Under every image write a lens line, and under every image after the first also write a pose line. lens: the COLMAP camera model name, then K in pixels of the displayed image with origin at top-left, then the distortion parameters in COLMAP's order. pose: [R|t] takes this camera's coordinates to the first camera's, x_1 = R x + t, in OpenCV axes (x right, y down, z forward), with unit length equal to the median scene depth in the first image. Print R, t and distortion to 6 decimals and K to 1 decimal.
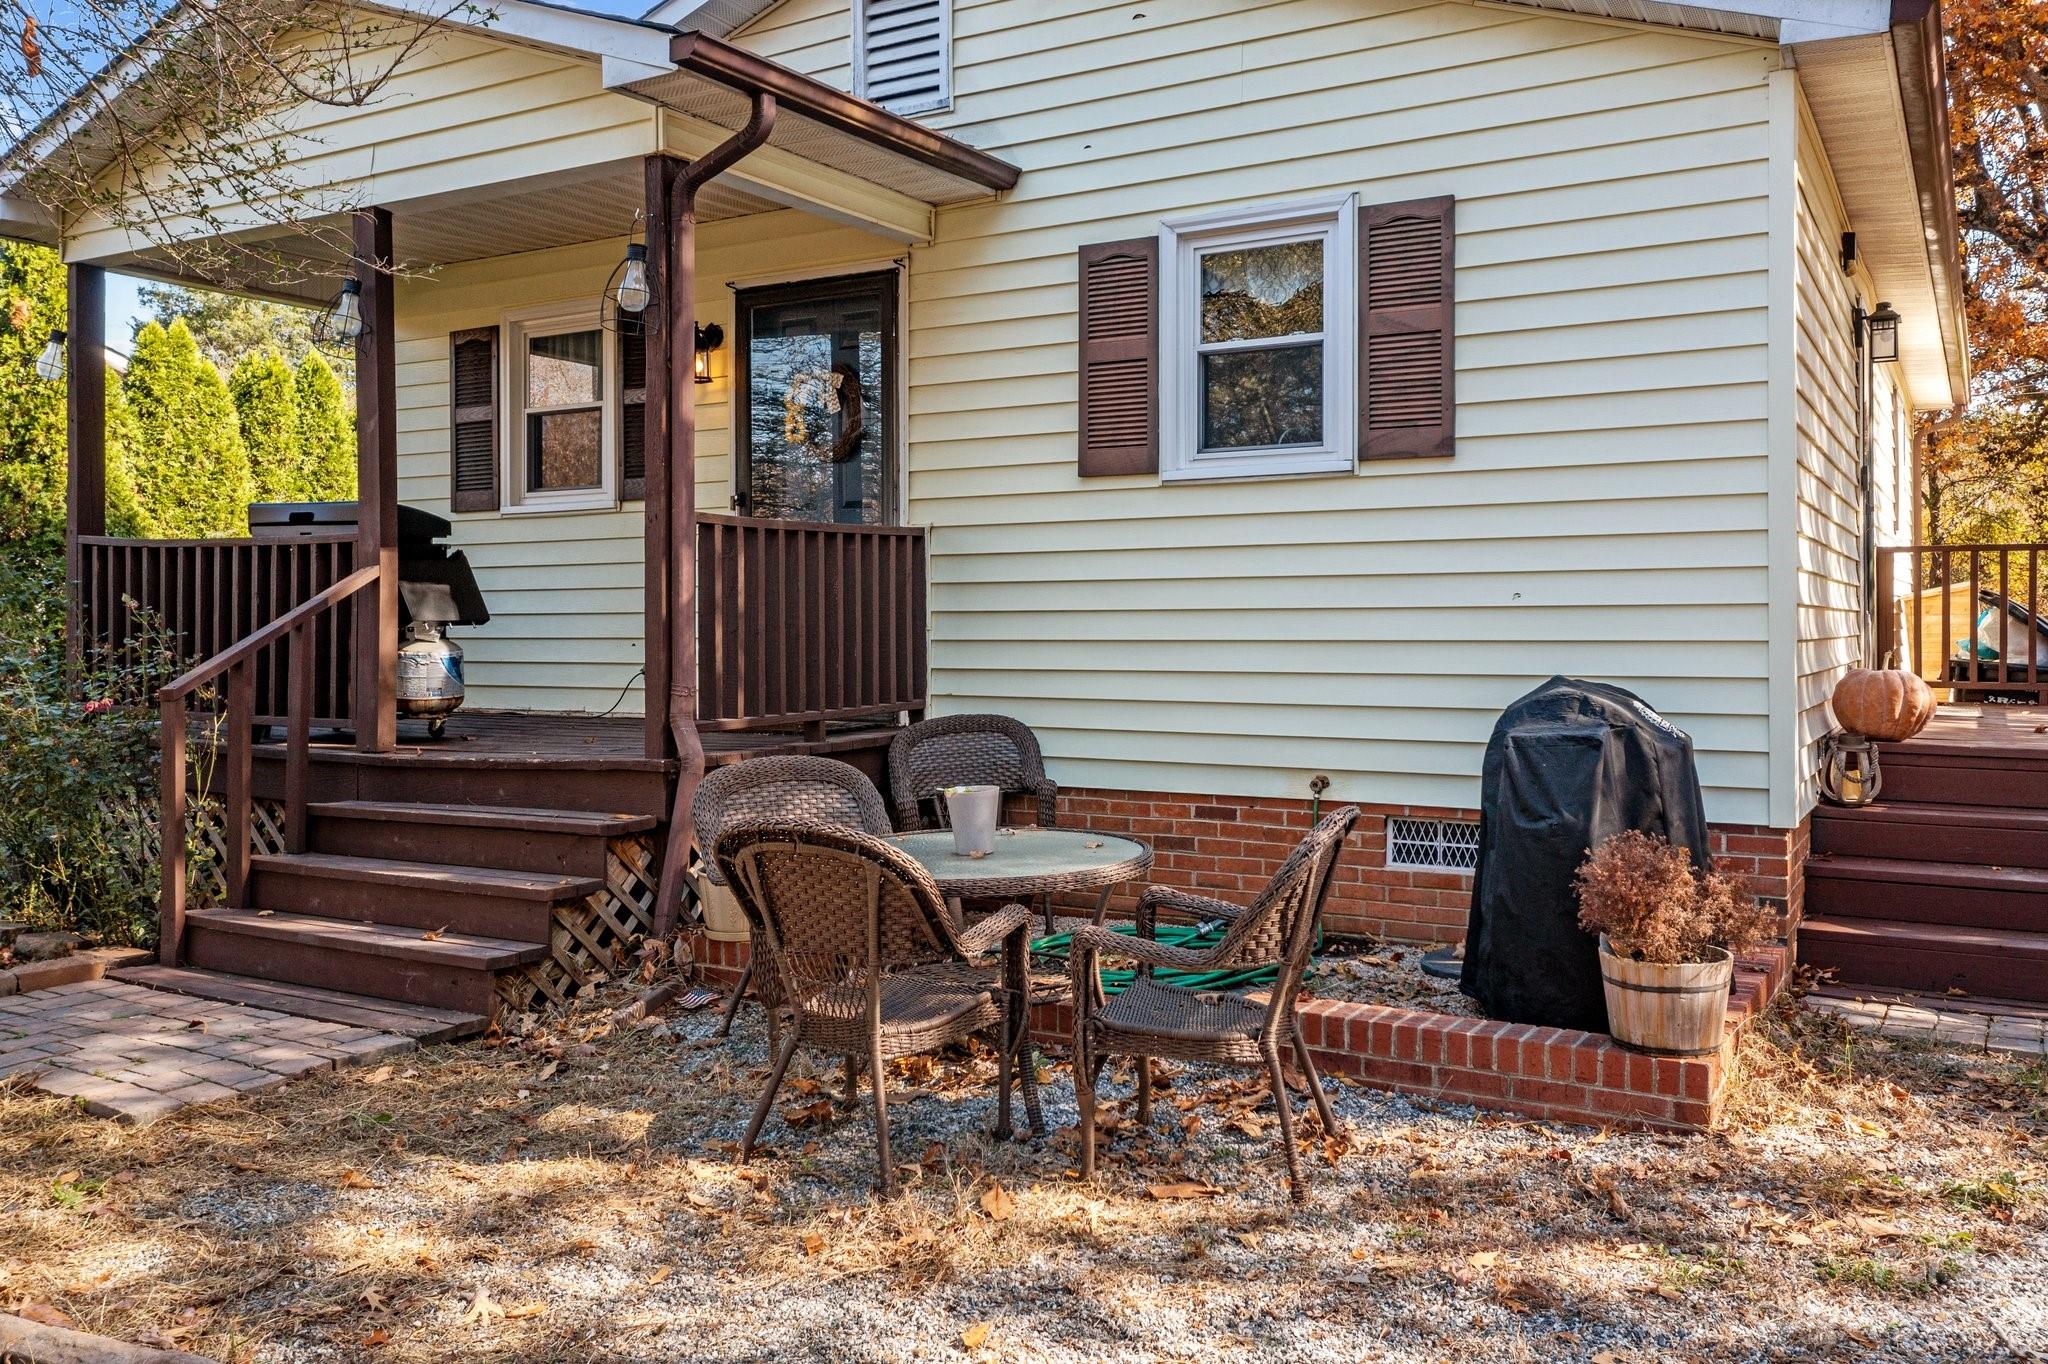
lens RADIAL K [[1643.0, 0, 1017.0], [0, 1643.0, 611.7], [0, 0, 1]] dist [0.007455, 0.001372]
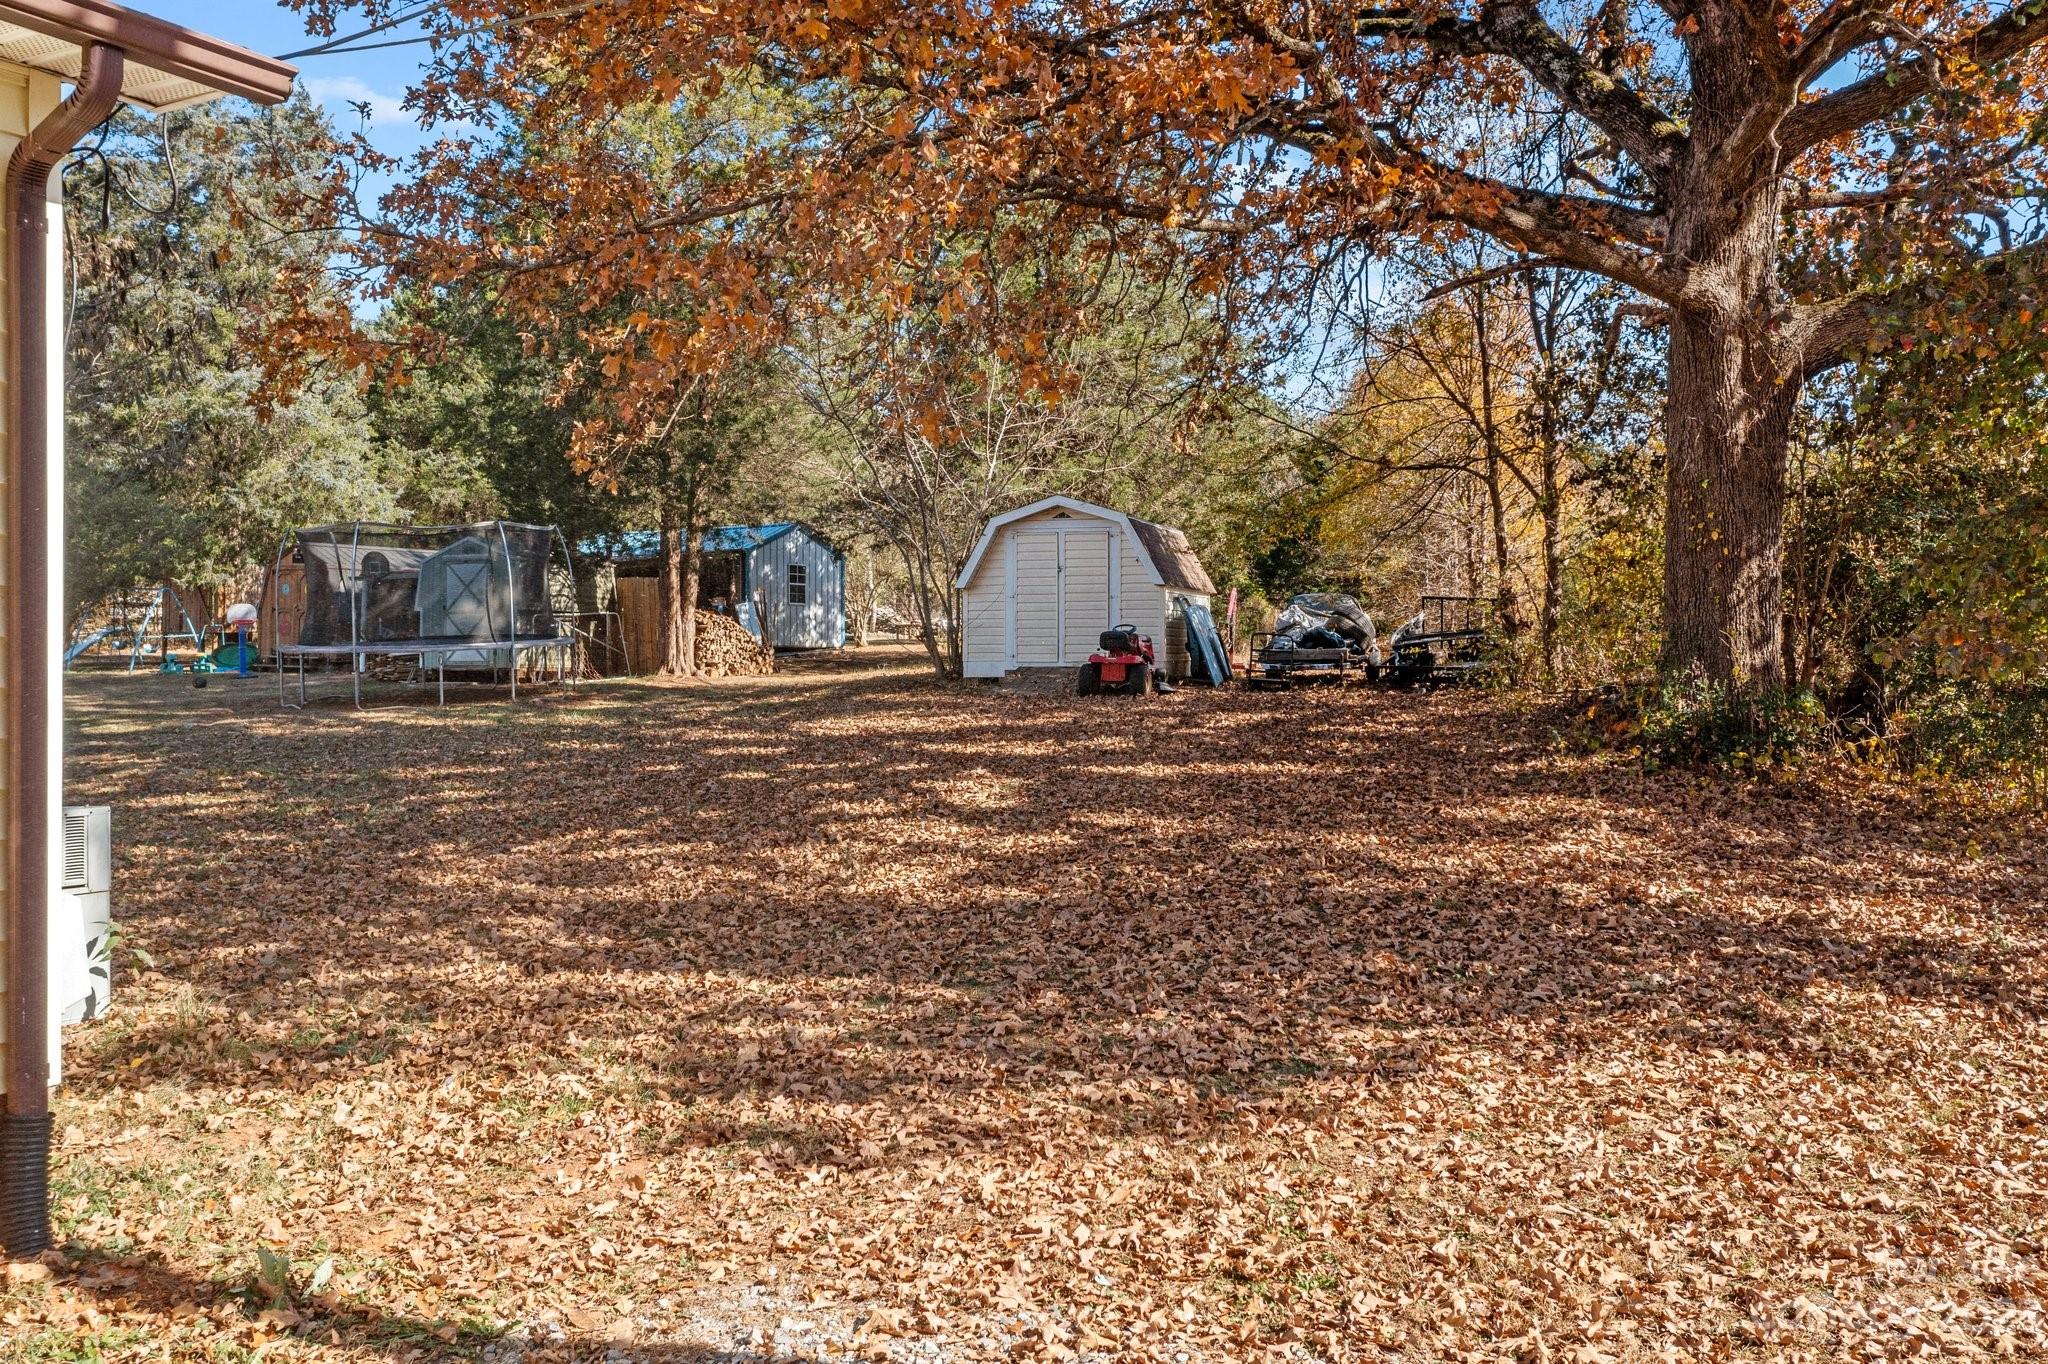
lens RADIAL K [[1643.0, 0, 1017.0], [0, 1643.0, 611.7], [0, 0, 1]] dist [0.007455, 0.001372]
pose [[0.999787, 0.004234, 0.020178, 1.511540], [-0.003856, 0.999817, -0.018741, -0.047153], [-0.020253, 0.018660, 0.999621, 1.516886]]
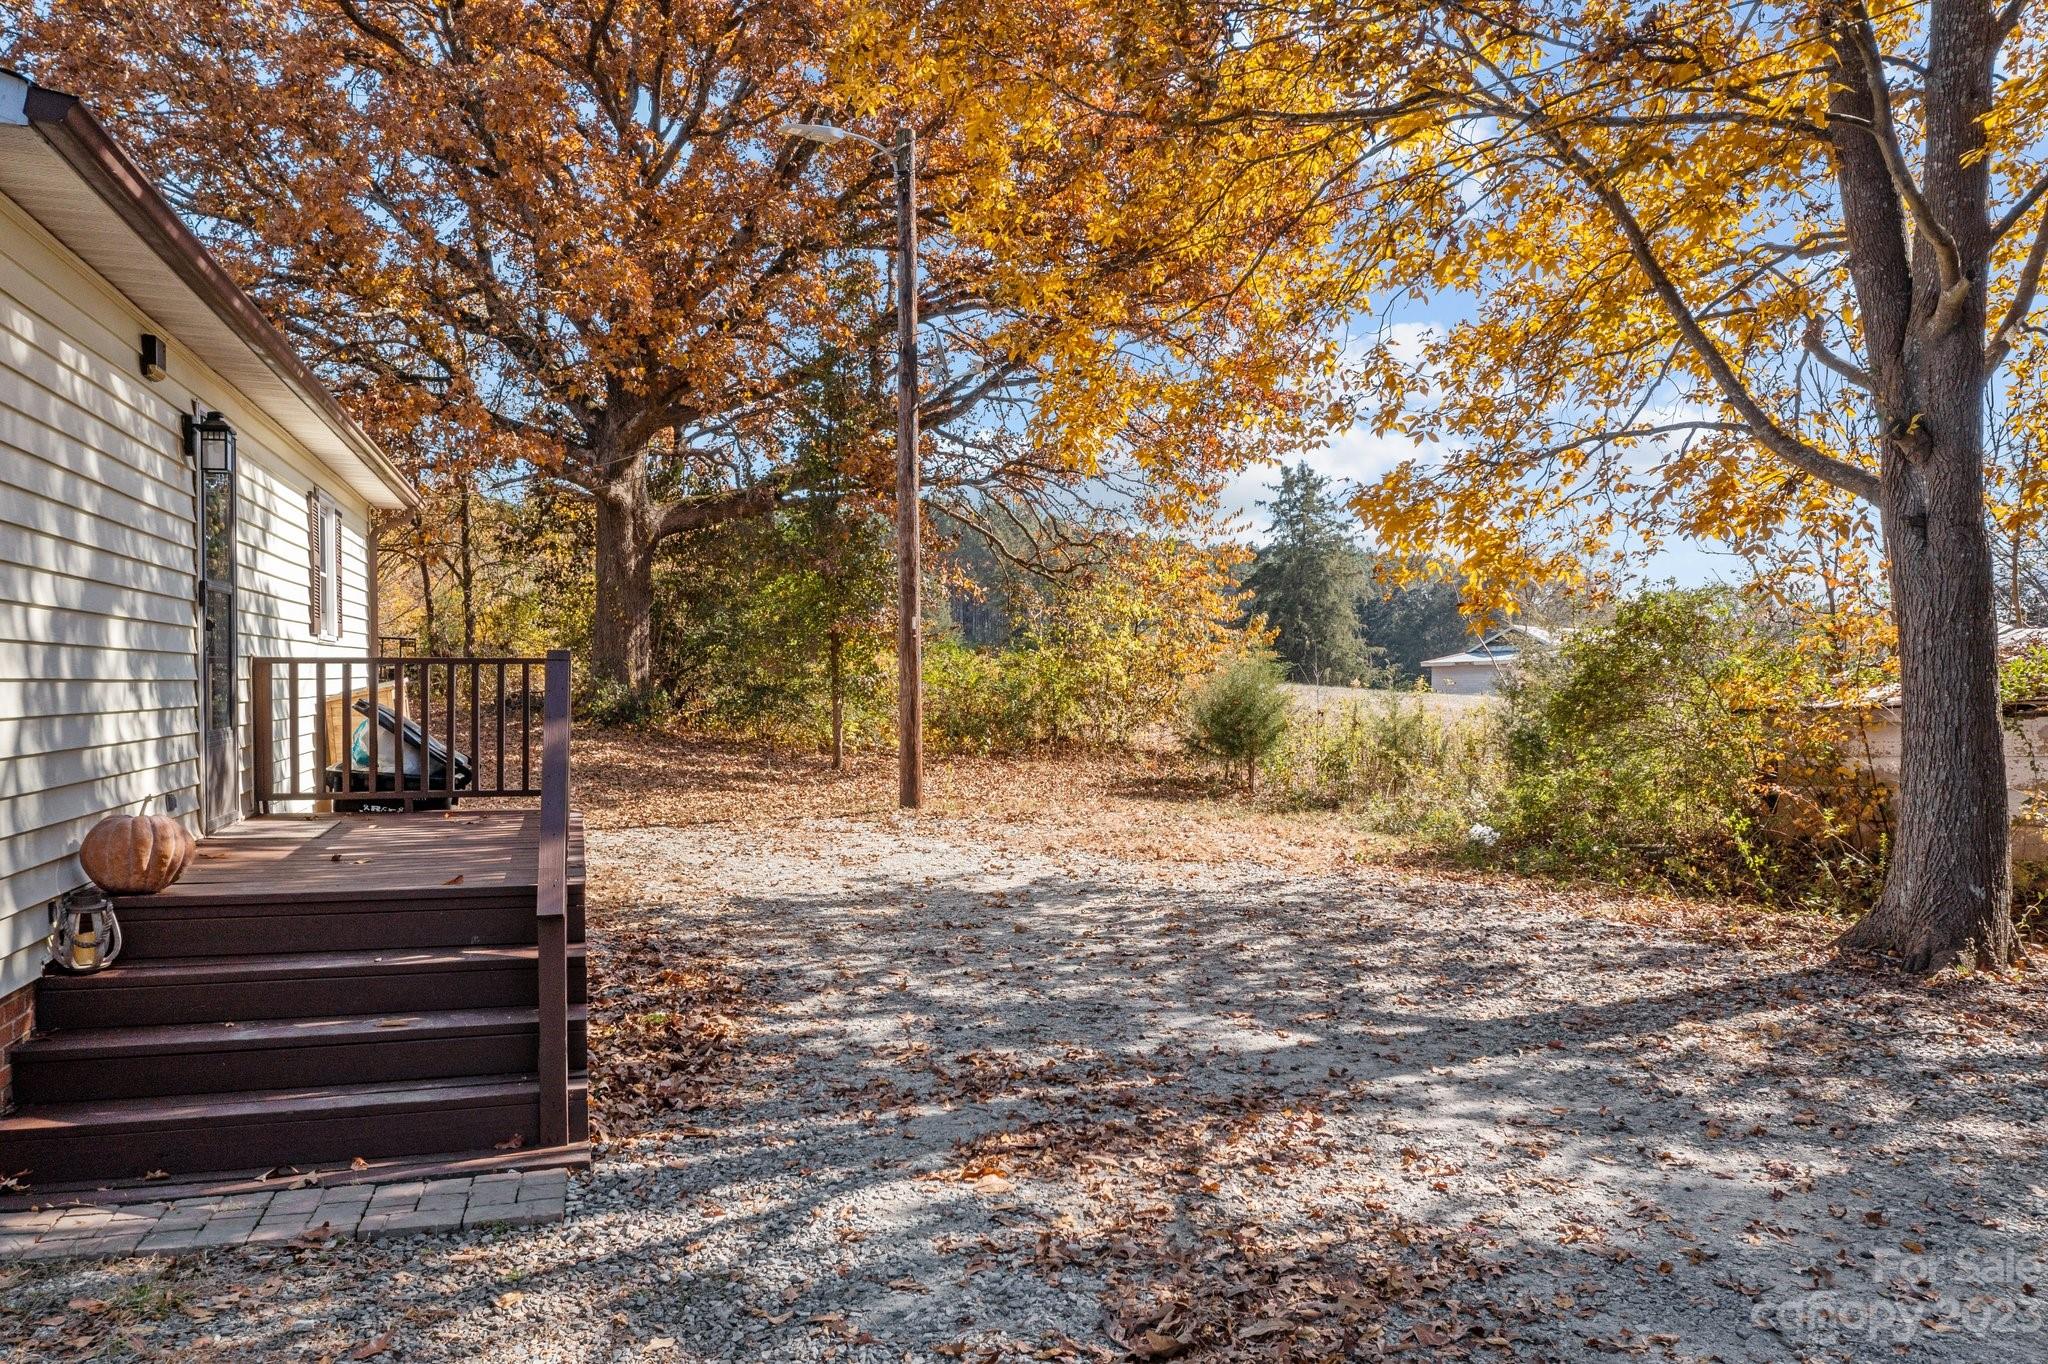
lens RADIAL K [[1623.5, 0, 1024.0], [0, 1623.5, 682.0], [0, 0, 1]] dist [0.002169, -0.001215]
pose [[0.693324, -0.007739, 0.720584, 0.204820], [0.002731, 0.999963, 0.008112, -0.044568], [-0.720621, -0.003657, 0.693320, 0.006392]]
